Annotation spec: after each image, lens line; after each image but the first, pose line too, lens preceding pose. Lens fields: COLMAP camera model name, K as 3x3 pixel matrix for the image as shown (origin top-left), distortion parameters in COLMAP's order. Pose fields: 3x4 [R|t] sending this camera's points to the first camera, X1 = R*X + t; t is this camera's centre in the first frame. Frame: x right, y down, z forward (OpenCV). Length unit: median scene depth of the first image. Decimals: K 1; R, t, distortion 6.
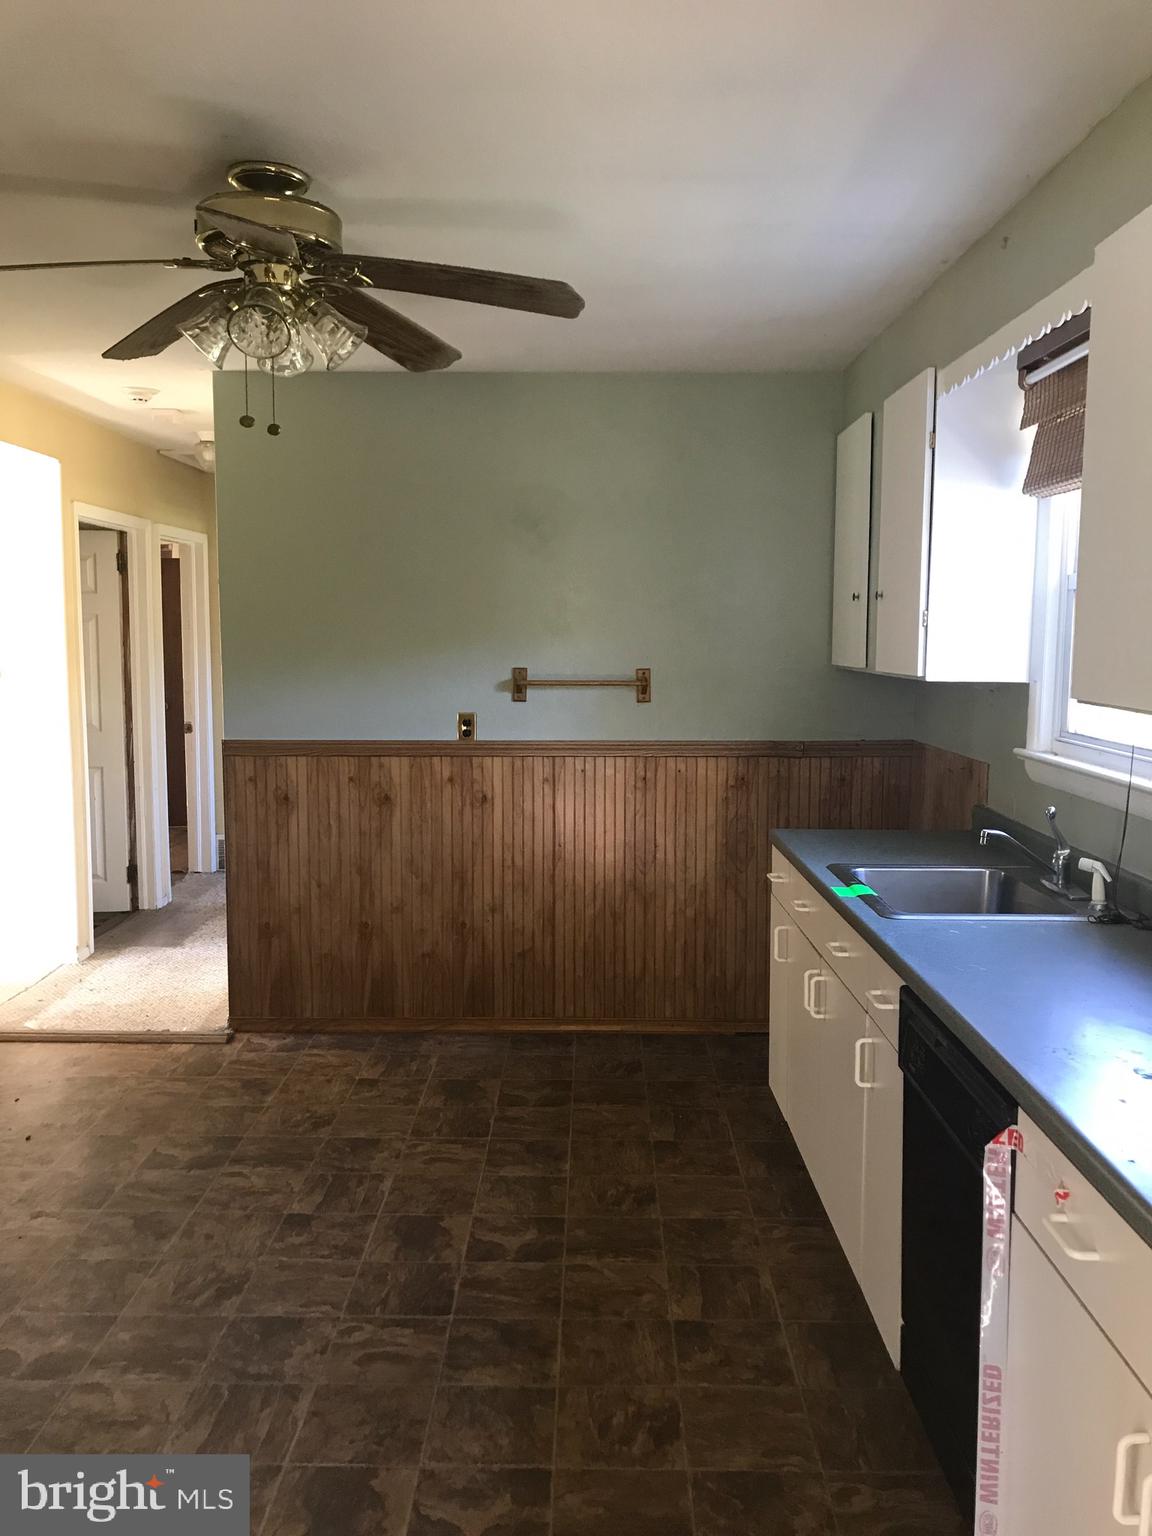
lens RADIAL K [[1263.5, 0, 574.5], [0, 1263.5, 766.5], [0, 0, 1]] dist [-0.006217, -0.013266]
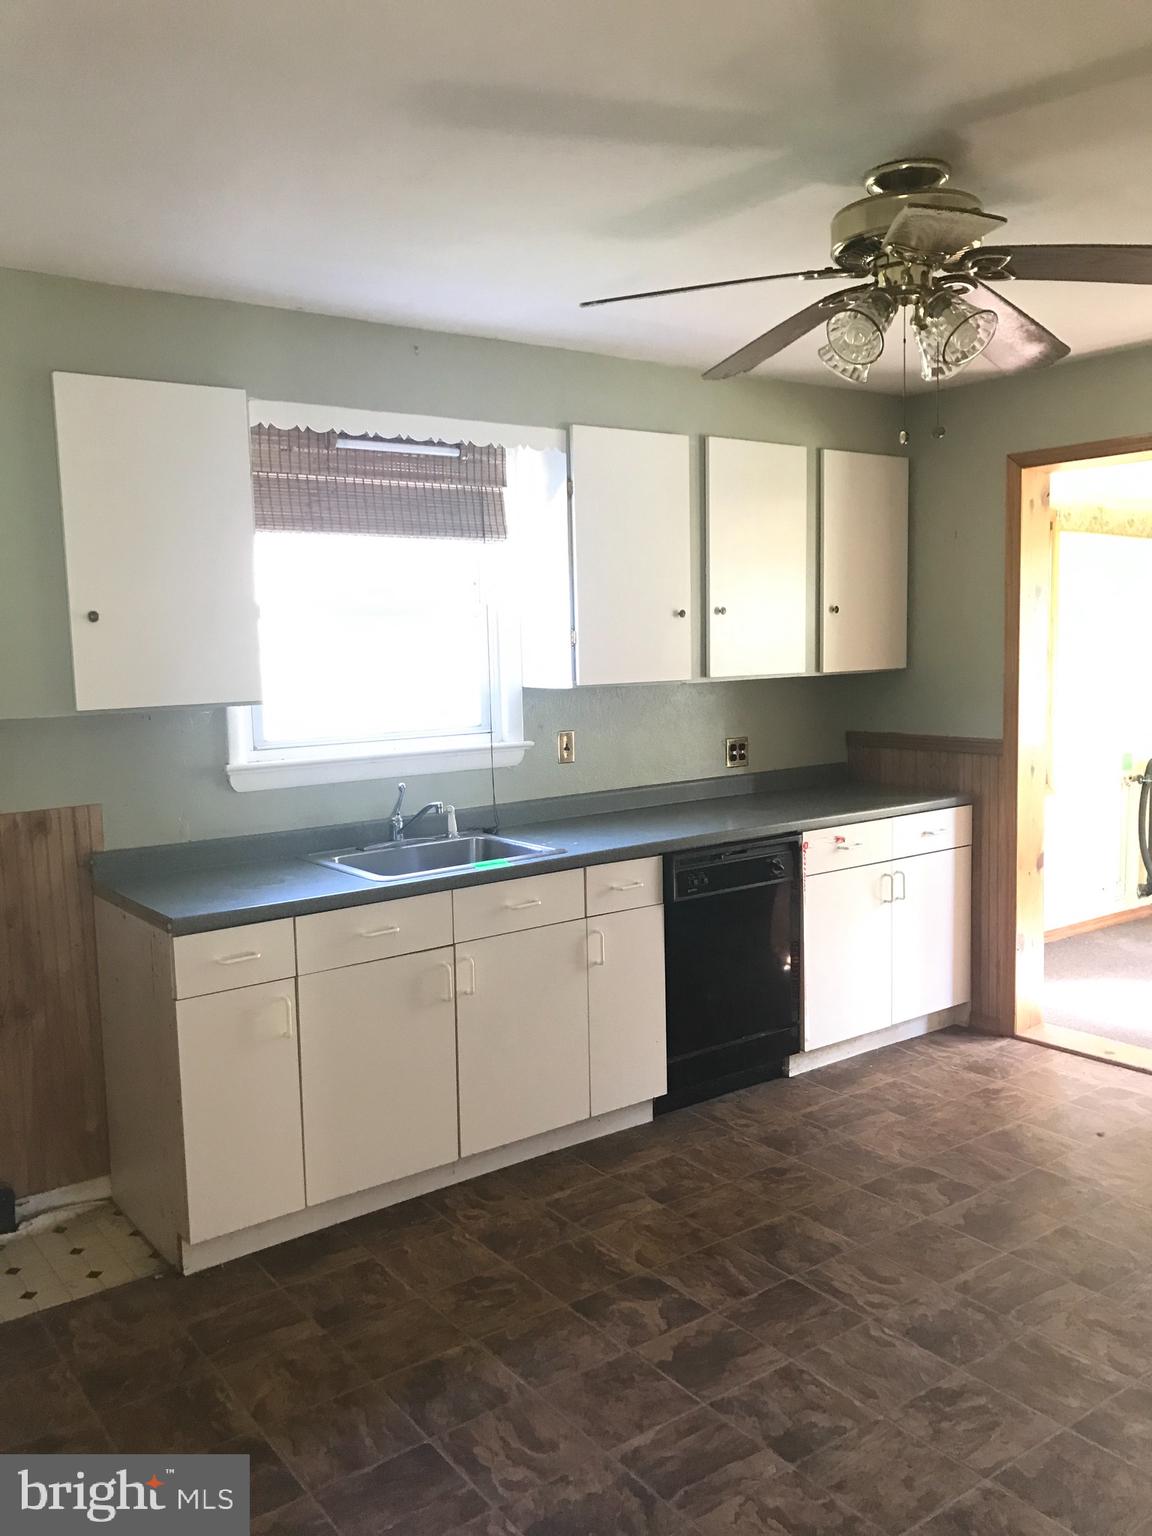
lens RADIAL K [[1263.5, 0, 575.2], [0, 1263.5, 767.9], [0, 0, 1]] dist [-0.006217, -0.013266]
pose [[-0.602752, -0.071882, 0.794684, -0.785845], [0.105225, 0.980076, 0.168462, -0.189741], [-0.790960, 0.185161, -0.583179, 1.631915]]
